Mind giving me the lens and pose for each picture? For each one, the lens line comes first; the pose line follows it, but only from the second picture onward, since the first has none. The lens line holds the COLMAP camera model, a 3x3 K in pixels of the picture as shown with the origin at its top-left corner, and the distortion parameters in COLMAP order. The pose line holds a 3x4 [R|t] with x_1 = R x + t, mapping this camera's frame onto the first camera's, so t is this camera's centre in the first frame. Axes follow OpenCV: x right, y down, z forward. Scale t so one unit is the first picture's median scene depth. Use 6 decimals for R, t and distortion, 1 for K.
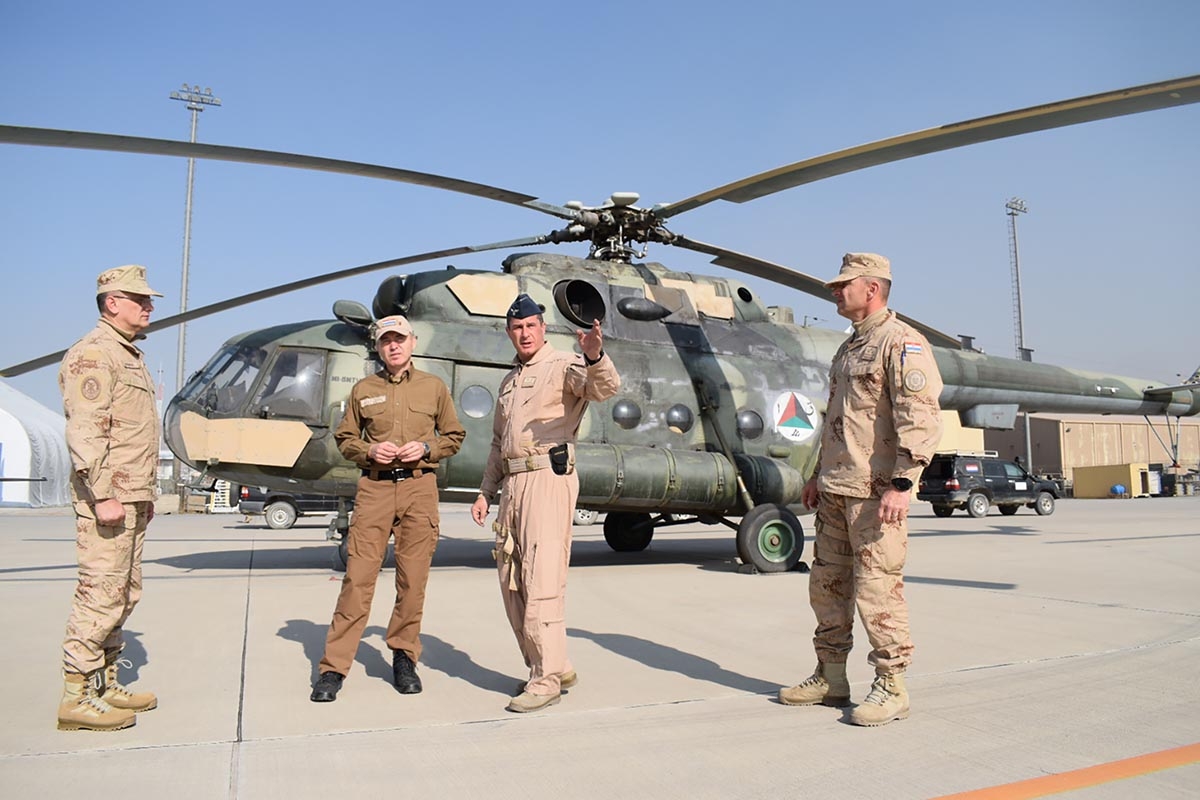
lens RADIAL K [[925.7, 0, 603.3], [0, 925.7, 395.9], [0, 0, 1]] dist [-0.099158, 0.015438]
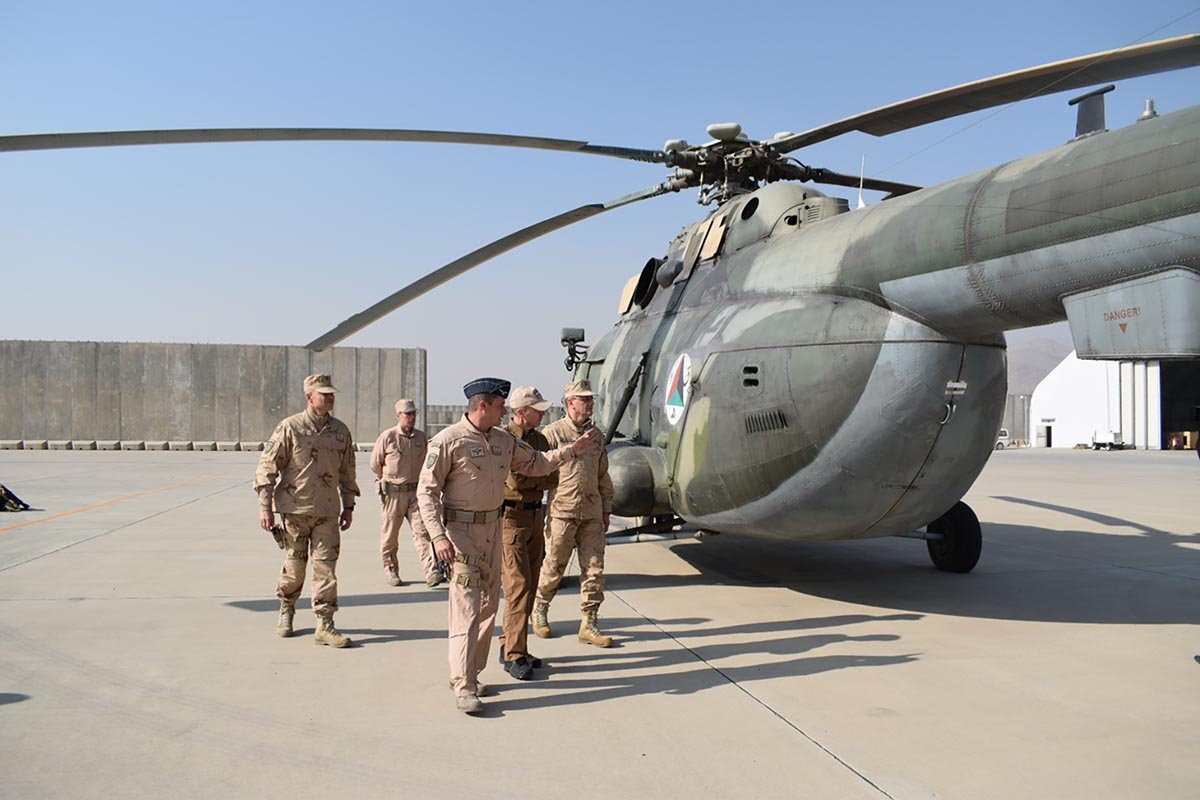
lens RADIAL K [[917.6, 0, 605.0], [0, 917.6, 402.7], [0, 0, 1]] dist [-0.012788, -0.002580]
pose [[-0.063896, -0.023732, -0.997674, 0.750689], [0.104110, 0.994104, -0.030315, 0.037273], [0.992511, -0.105805, -0.061048, 0.886367]]
